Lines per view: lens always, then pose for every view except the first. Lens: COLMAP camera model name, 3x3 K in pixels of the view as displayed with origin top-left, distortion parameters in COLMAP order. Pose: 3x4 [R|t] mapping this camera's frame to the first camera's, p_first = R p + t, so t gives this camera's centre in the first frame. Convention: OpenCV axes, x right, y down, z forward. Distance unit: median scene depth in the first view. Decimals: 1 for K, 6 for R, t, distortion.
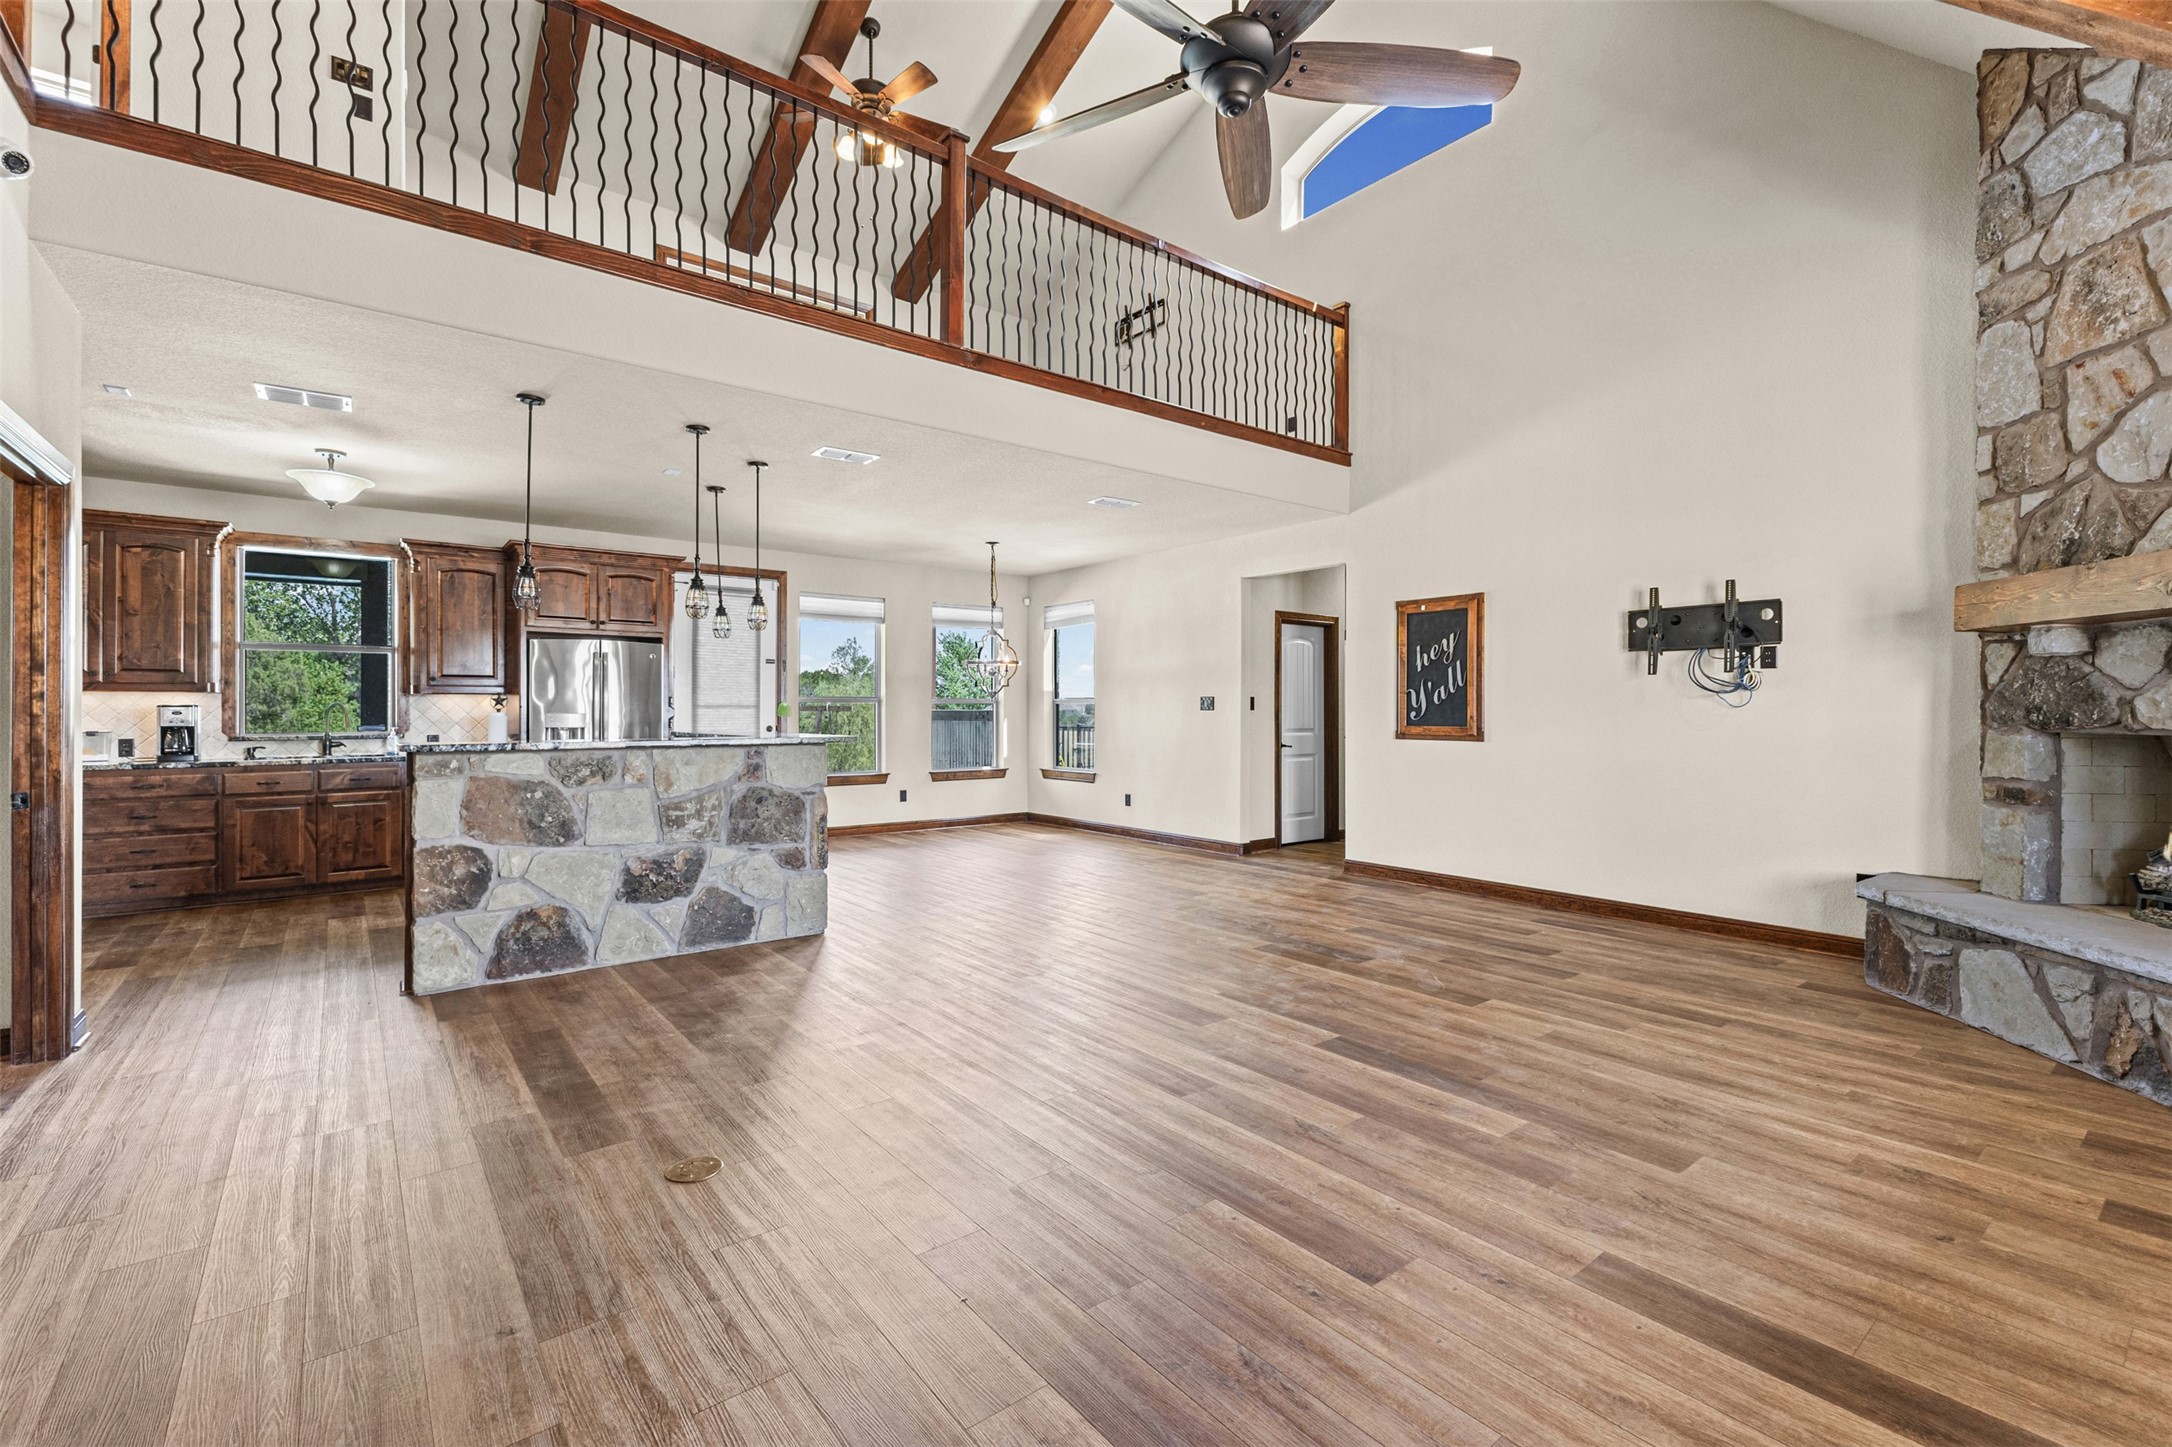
lens RADIAL K [[942.1, 0, 1087.3], [0, 942.1, 709.2], [0, 0, 1]] dist [0.018046, -0.006949]
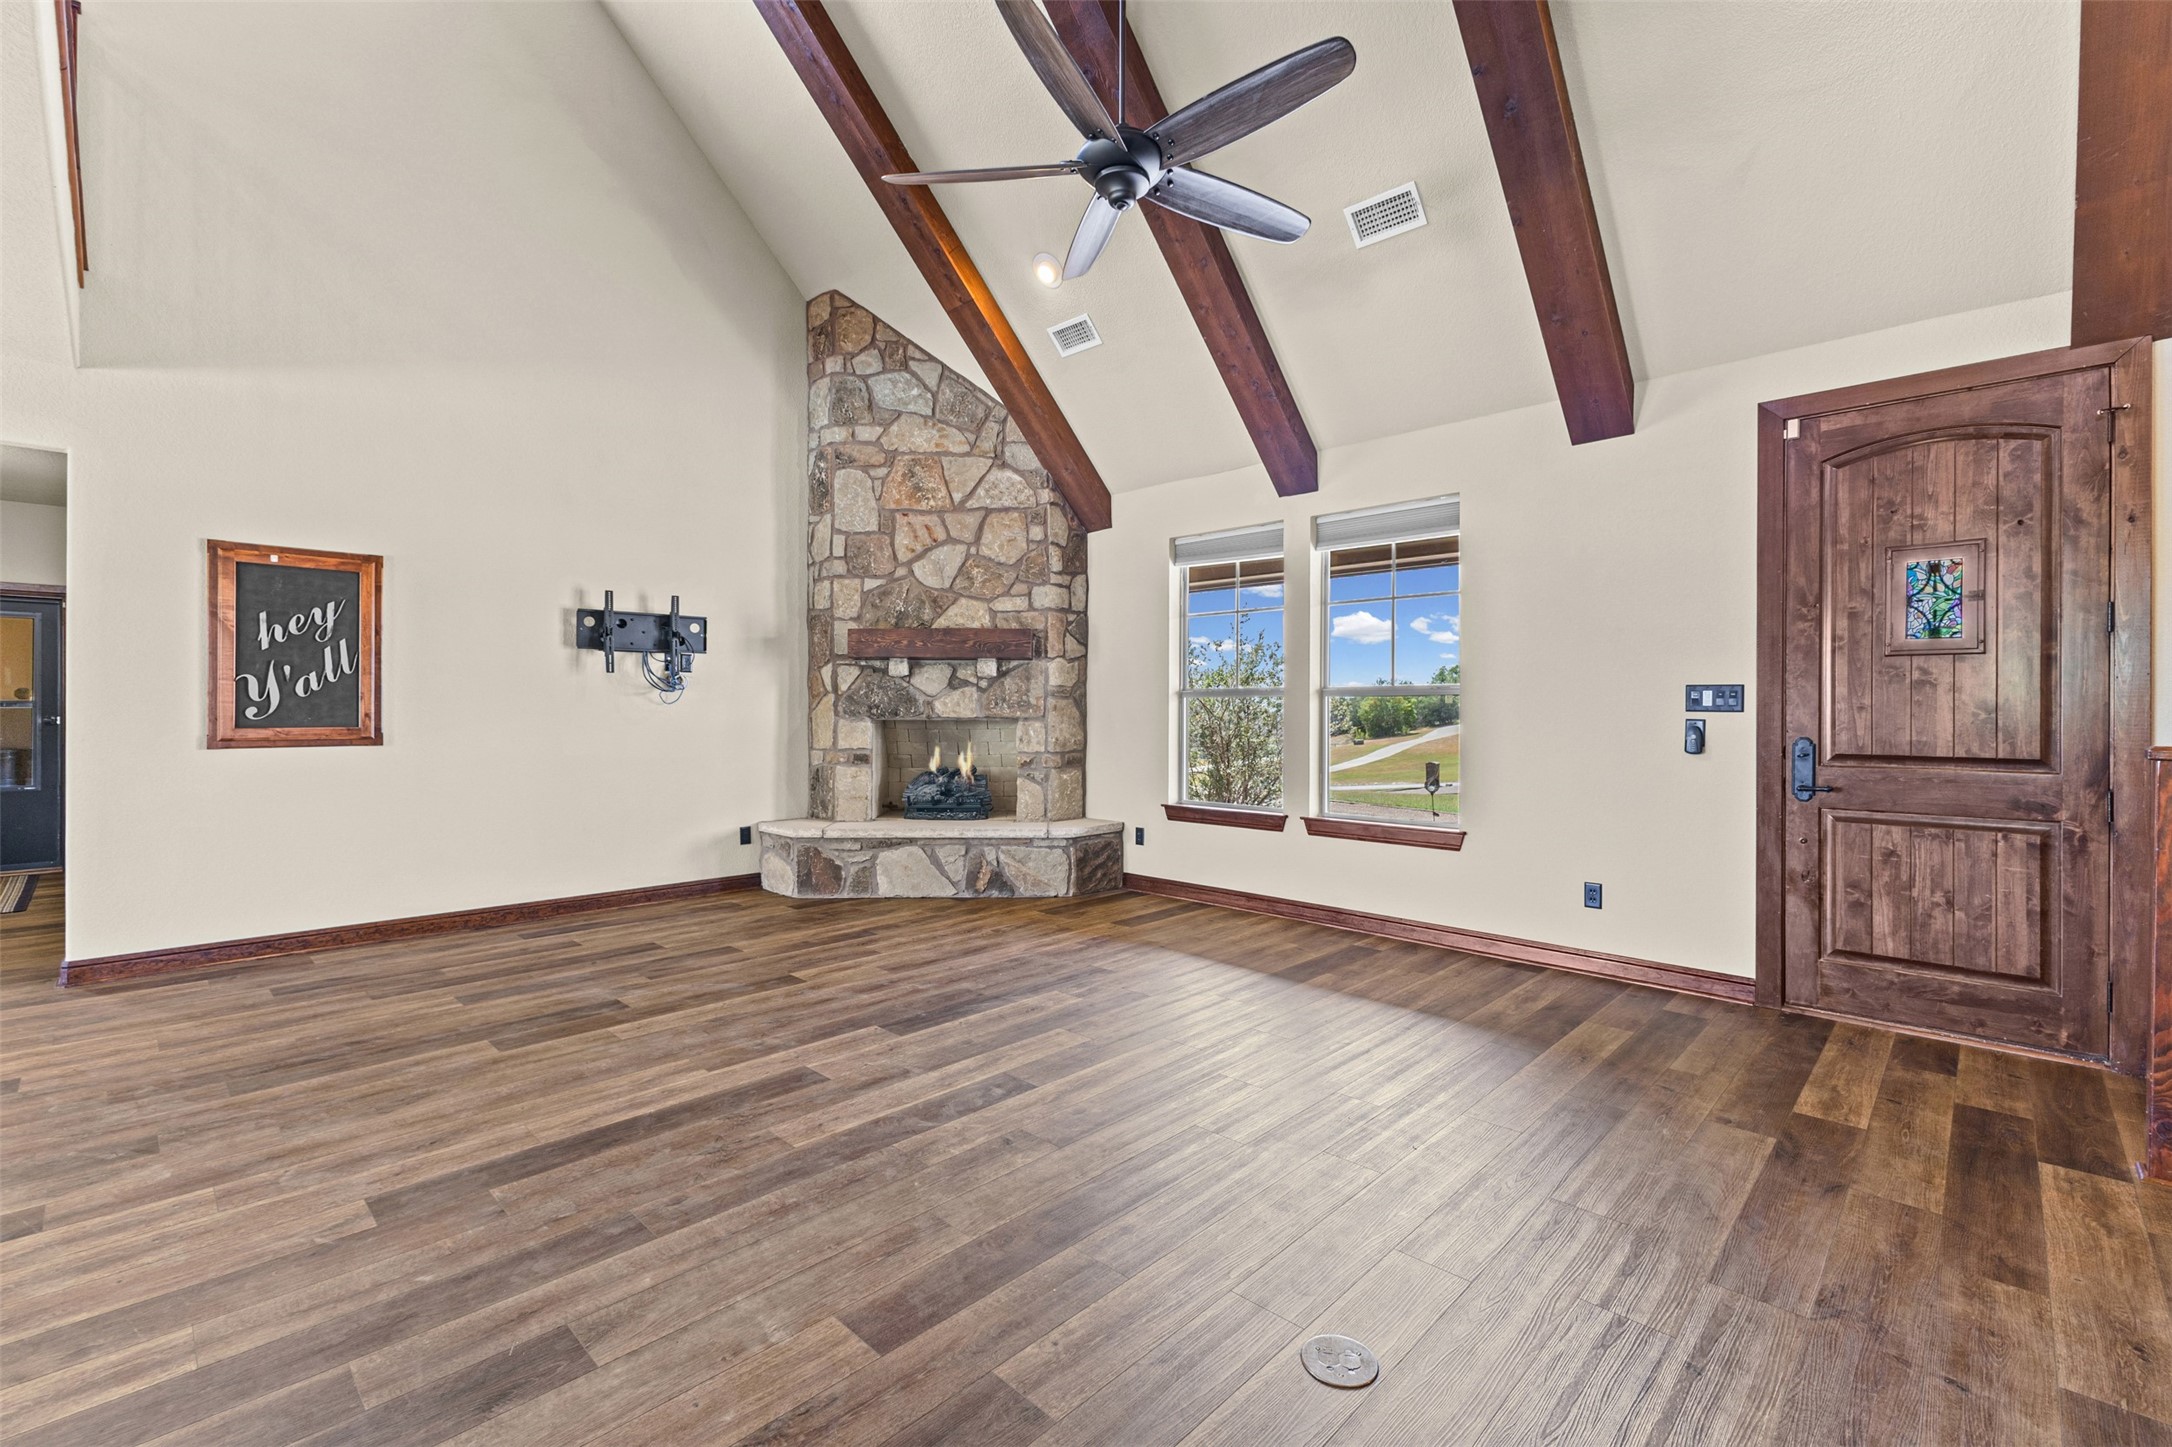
lens RADIAL K [[942.1, 0, 1087.3], [0, 942.1, 709.2], [0, 0, 1]] dist [0.018046, -0.006949]
pose [[-0.133080, -0.002152, 0.991103, -0.717629], [-0.004356, 0.999989, 0.001586, 0.000401], [-0.991096, -0.004106, -0.133088, 0.843402]]
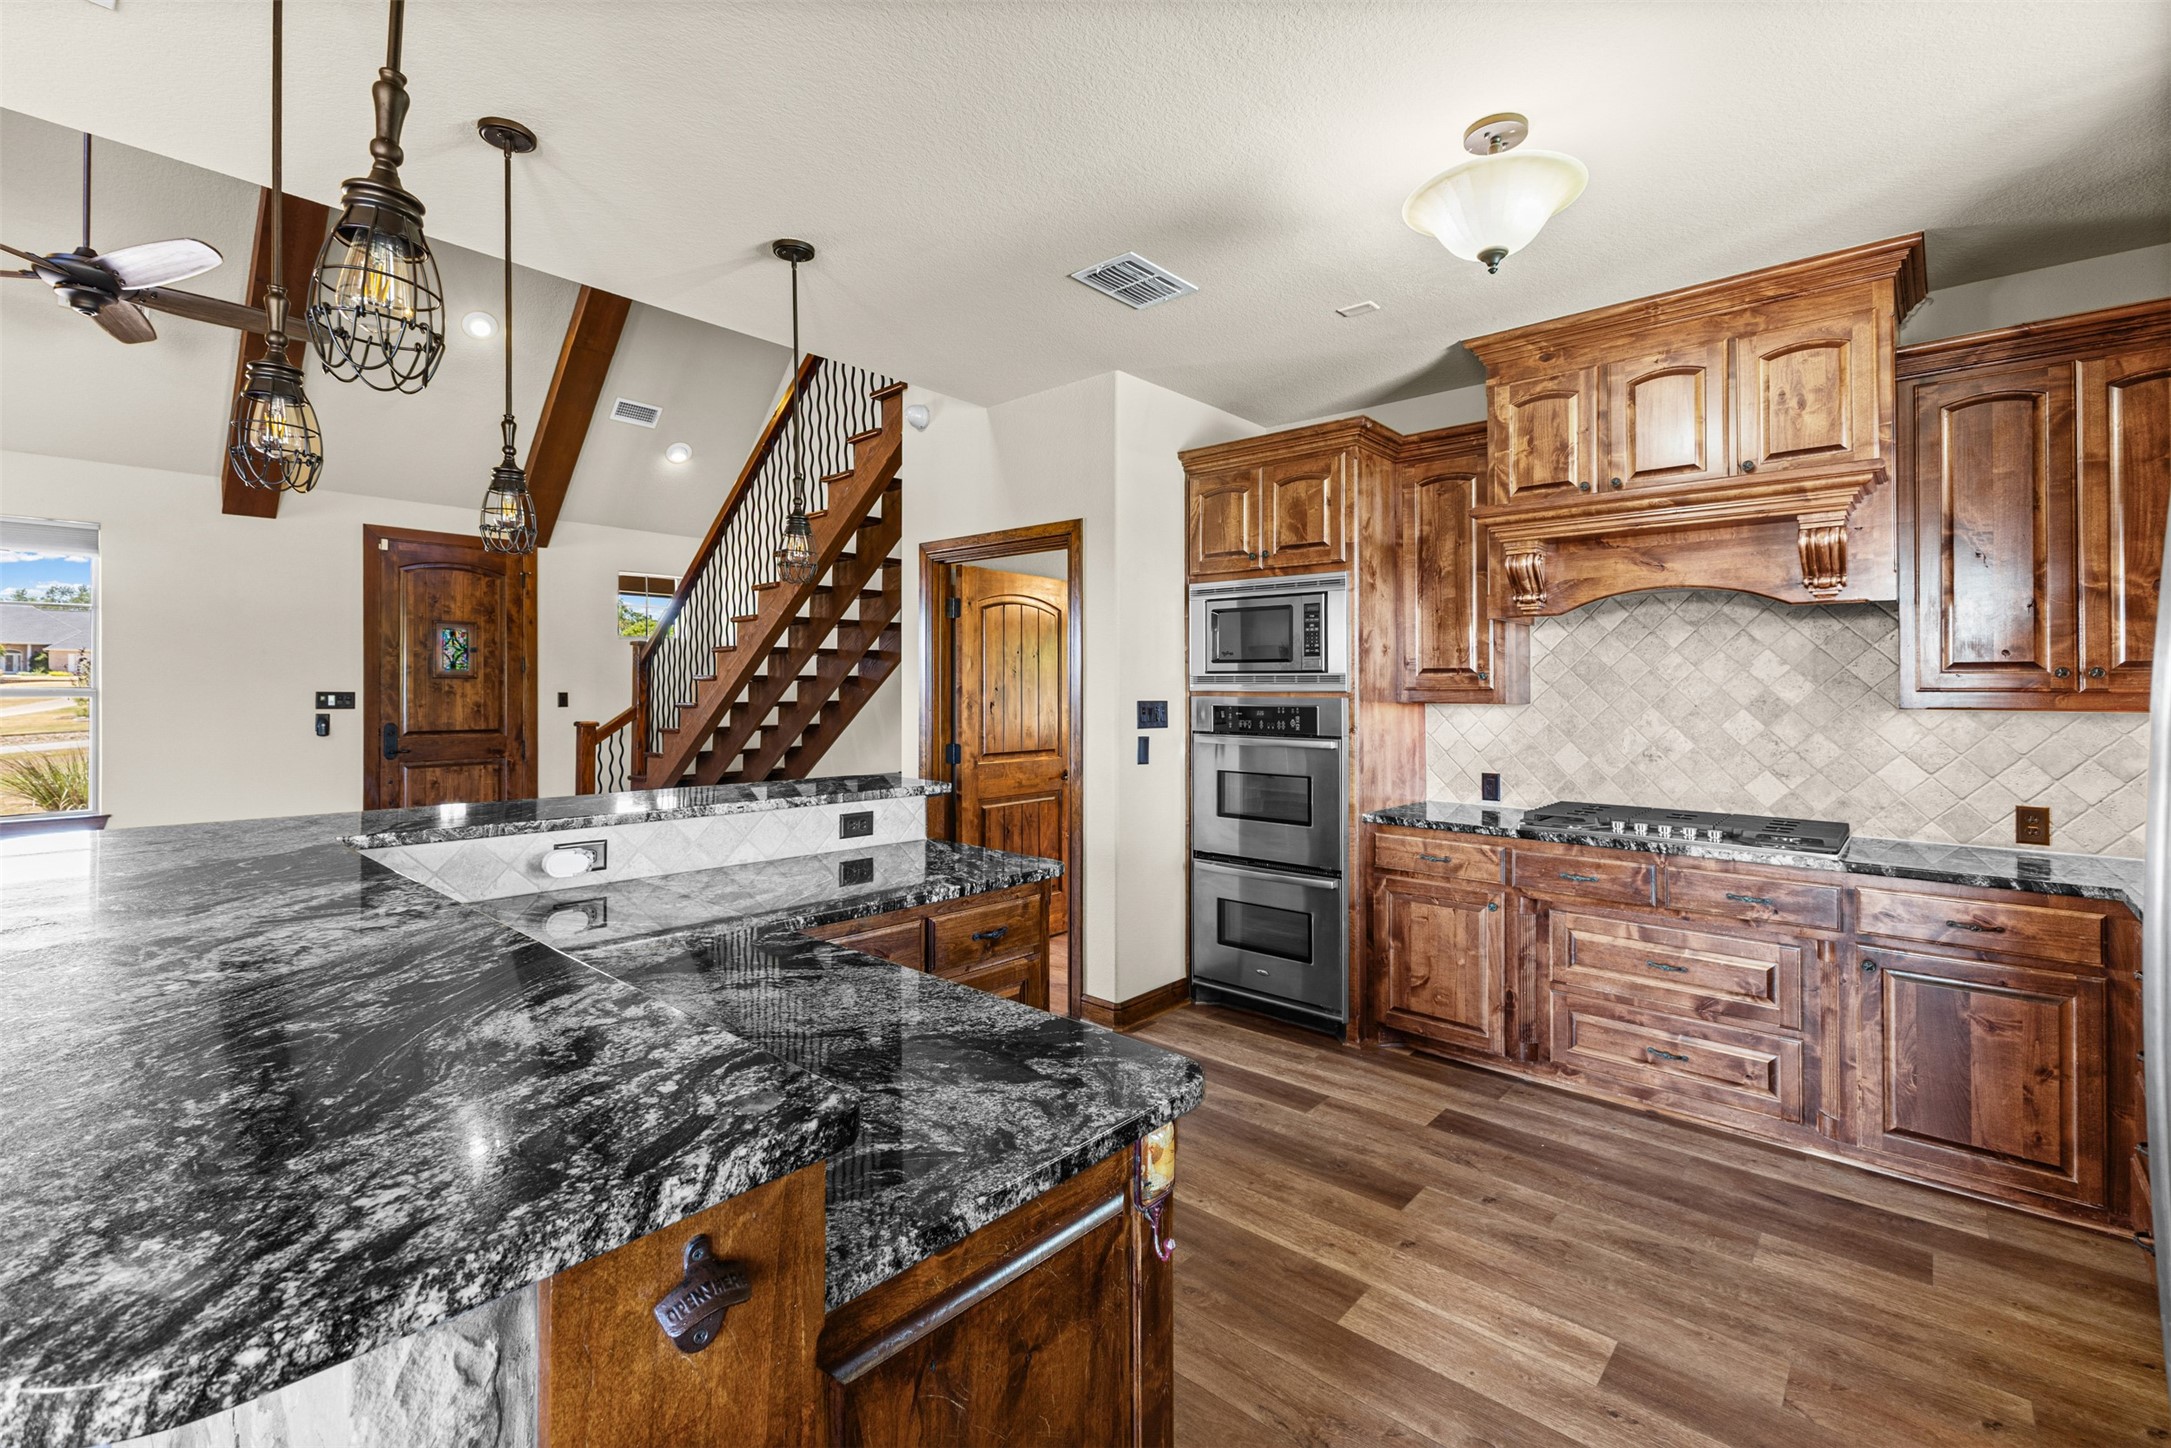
lens RADIAL K [[949.2, 0, 1086.2], [0, 949.2, 678.0], [0, 0, 1]] dist [0.011045, -0.000179]
pose [[-0.983706, -0.007030, -0.179647, -0.769562], [-0.004818, 0.999907, -0.012748, -0.038042], [0.179720, -0.011675, -0.983649, 1.923754]]
